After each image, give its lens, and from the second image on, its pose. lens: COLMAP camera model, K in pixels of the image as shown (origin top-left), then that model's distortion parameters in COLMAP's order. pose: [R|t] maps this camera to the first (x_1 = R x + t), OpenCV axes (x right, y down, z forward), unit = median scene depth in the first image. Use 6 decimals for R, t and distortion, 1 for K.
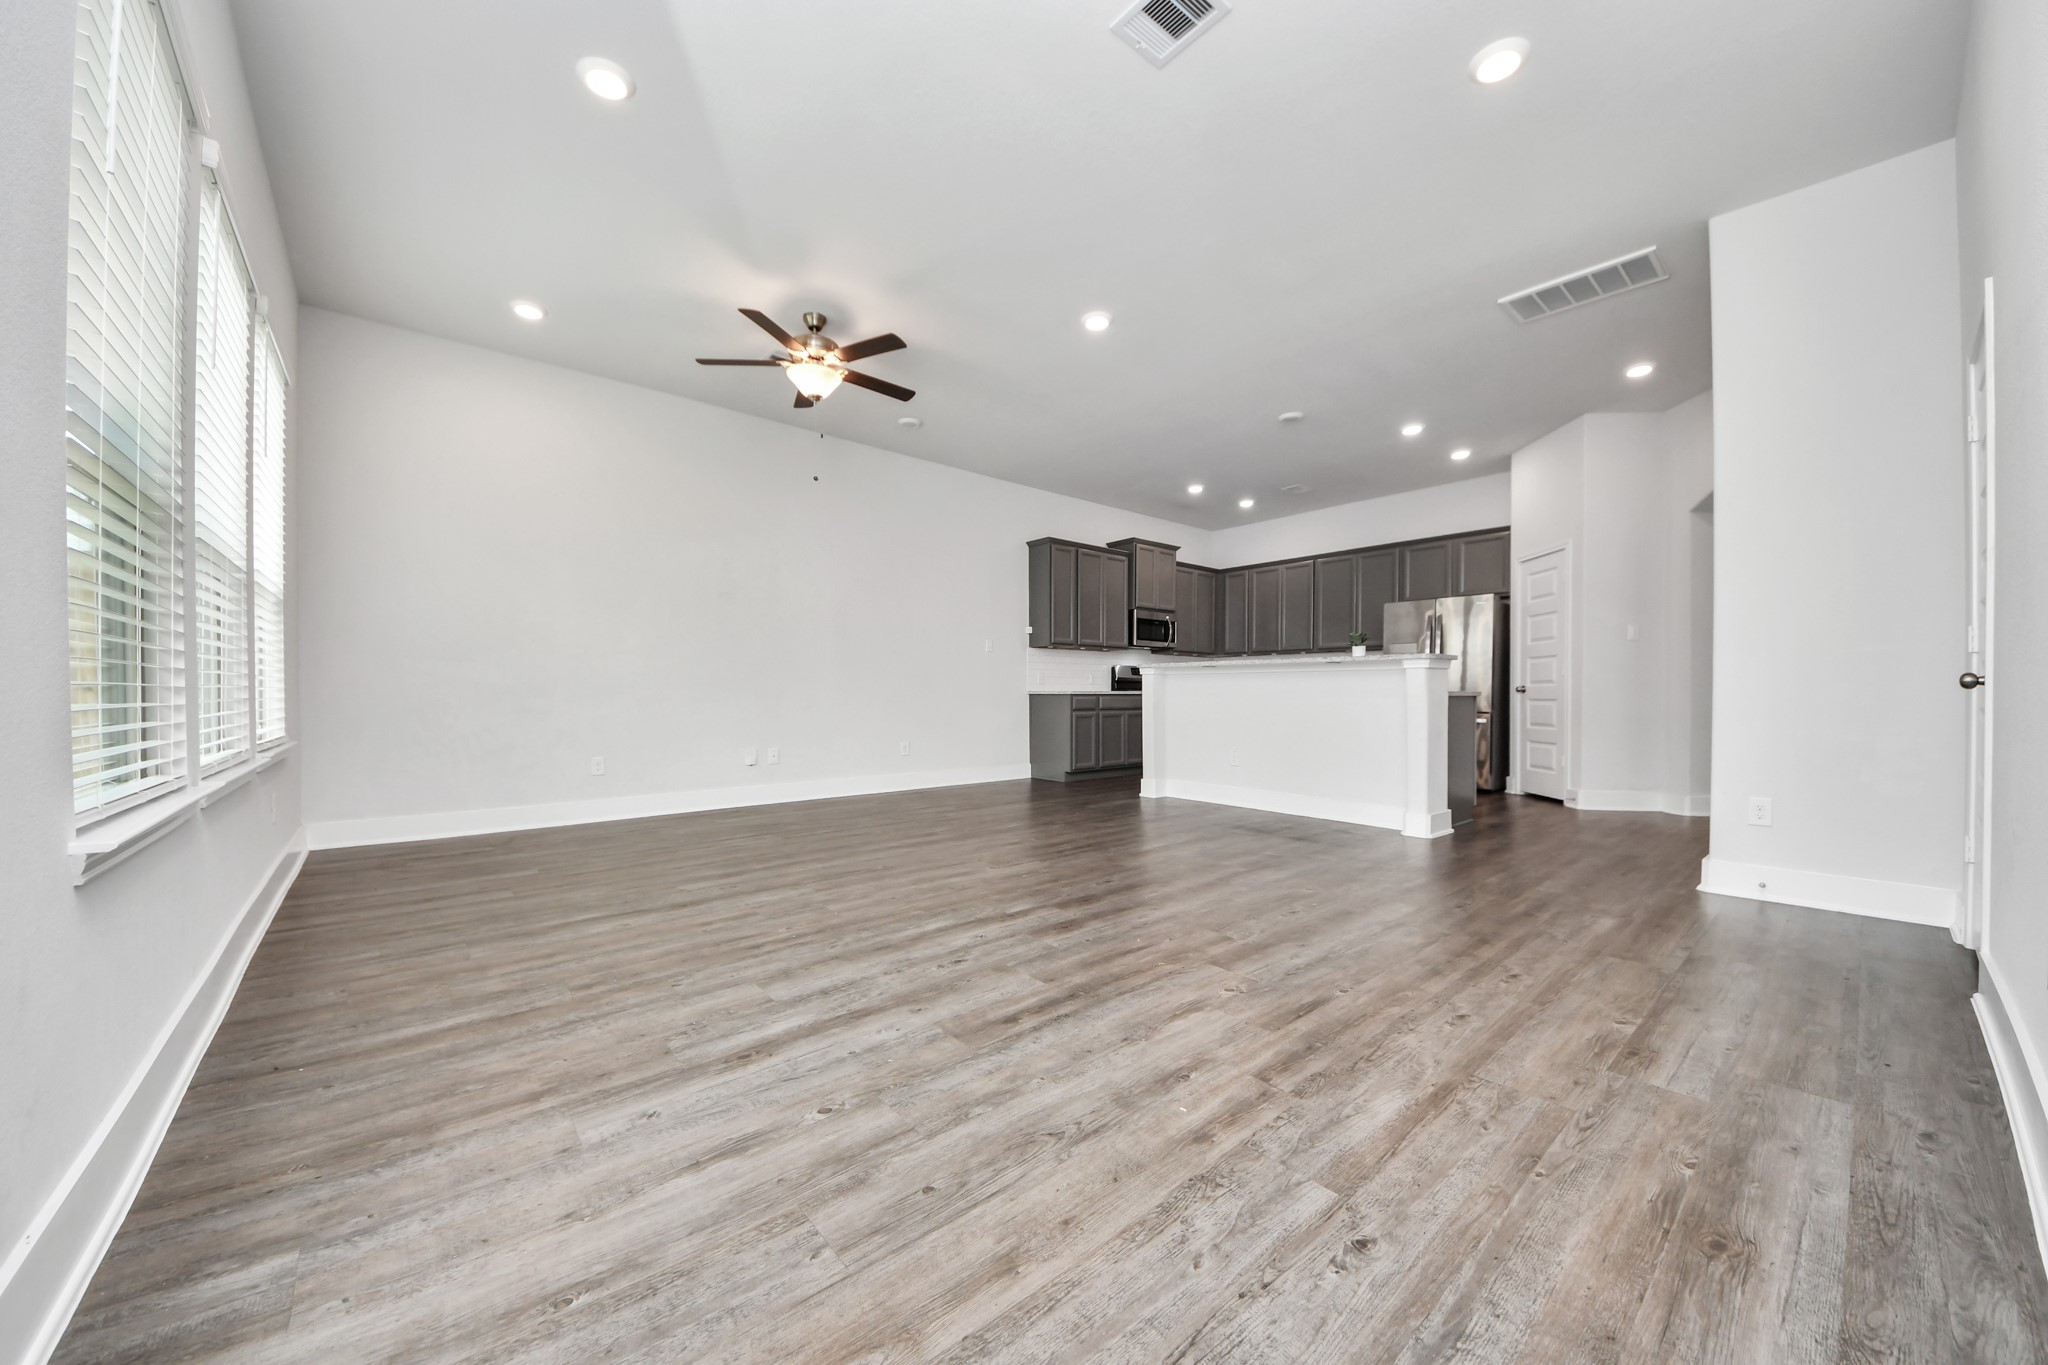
lens RADIAL K [[730.0, 0, 1031.8], [0, 730.0, 696.3], [0, 0, 1]] dist [0.008006, -0.006922]
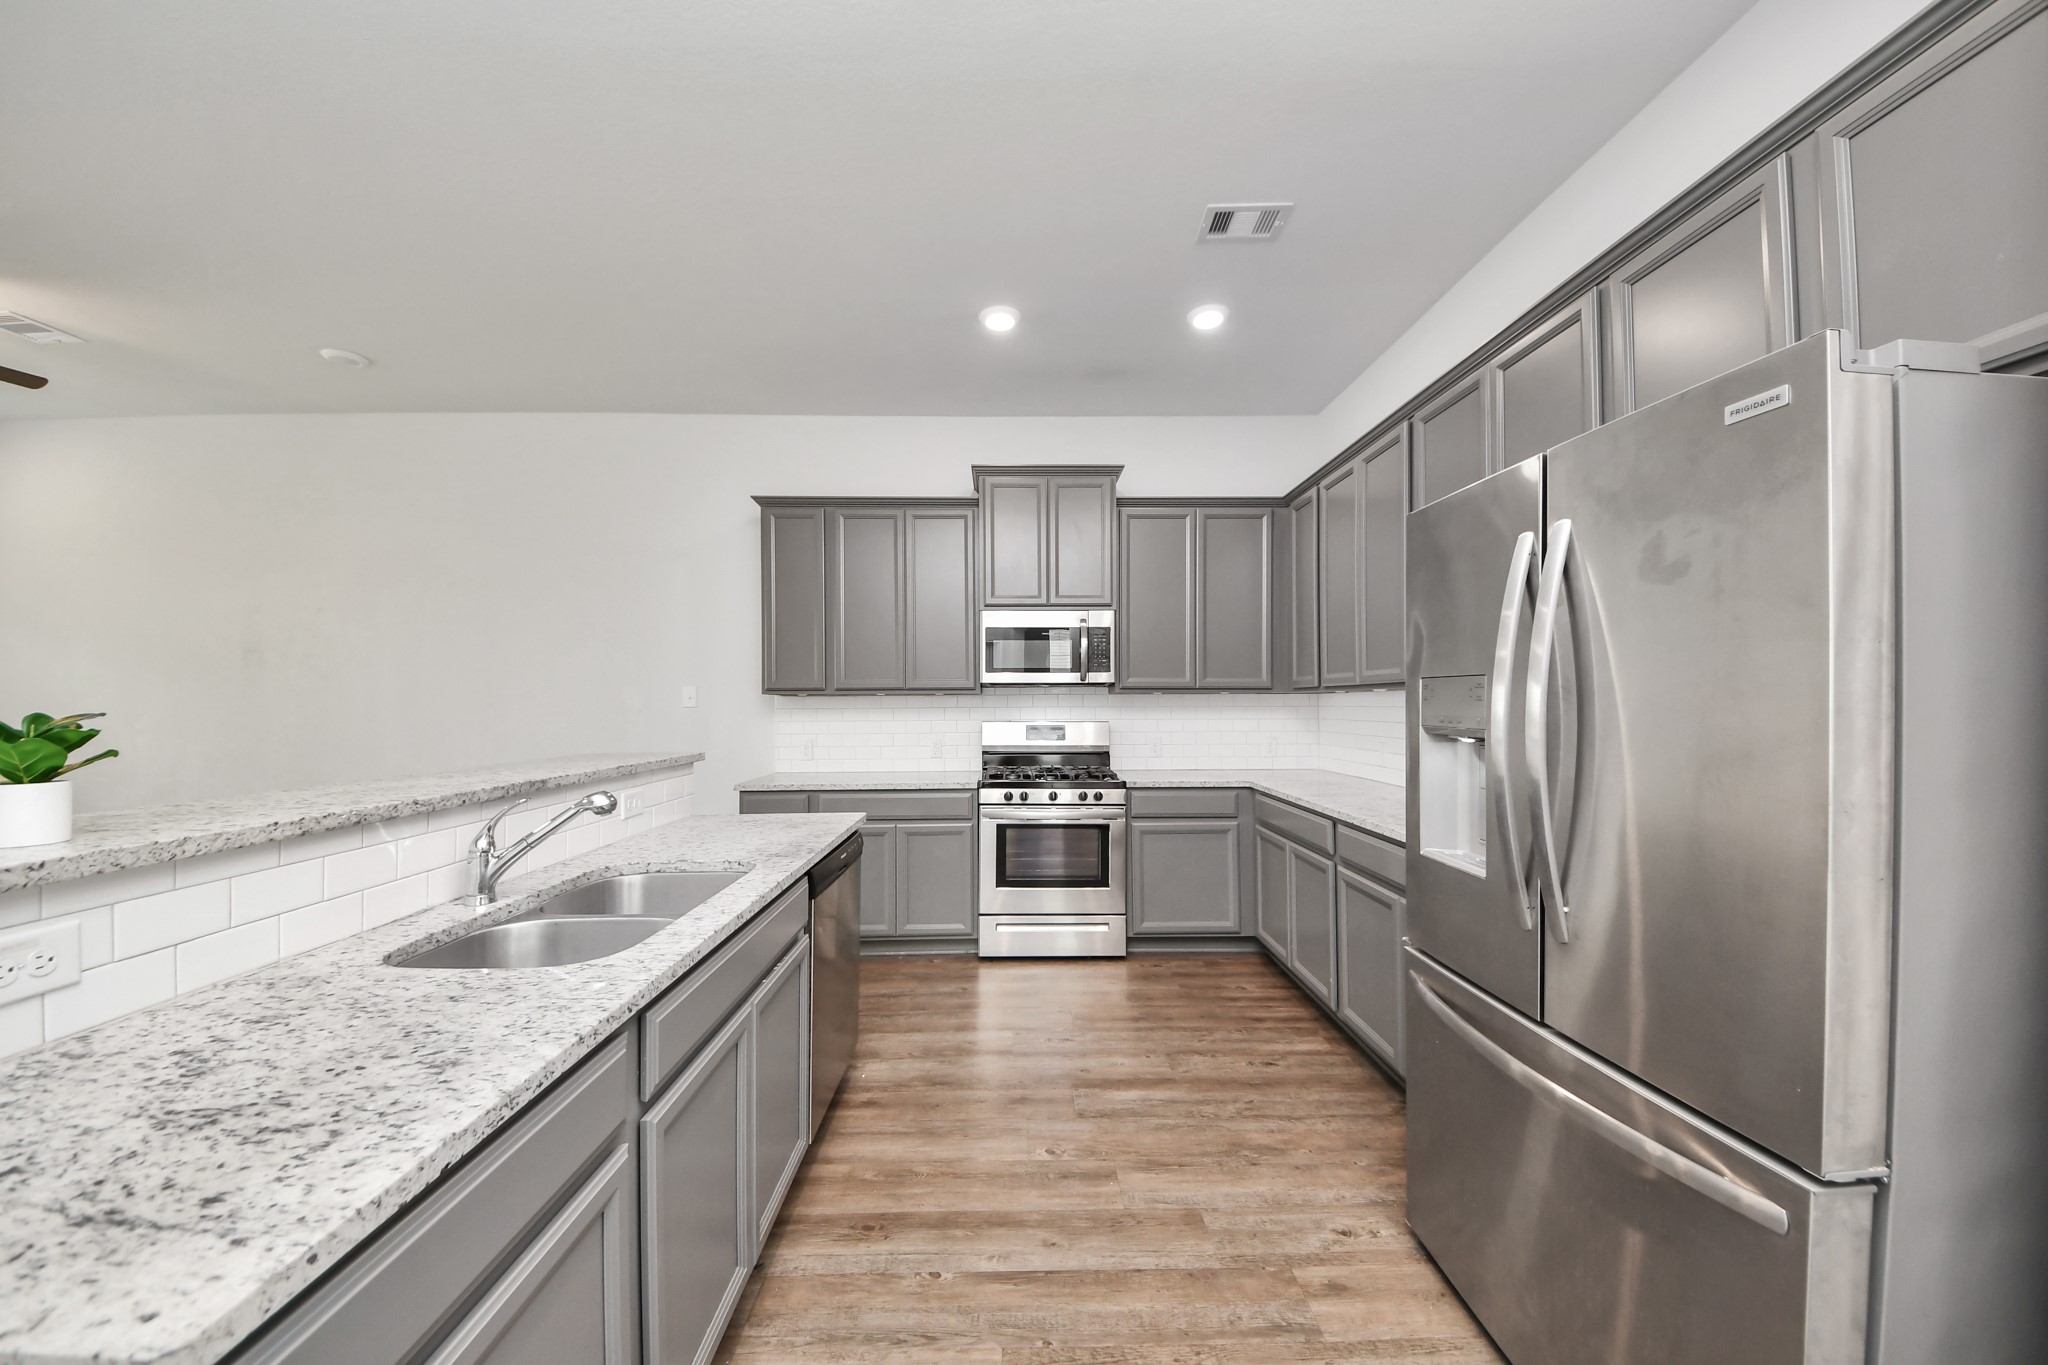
lens RADIAL K [[730.0, 0, 1020.1], [0, 730.0, 698.0], [0, 0, 1]] dist [0.008006, -0.006922]
pose [[0.765734, -0.008182, -0.643105, 0.590851], [0.002474, 0.999949, -0.009777, -0.068227], [0.643153, 0.005895, 0.765715, 0.792671]]
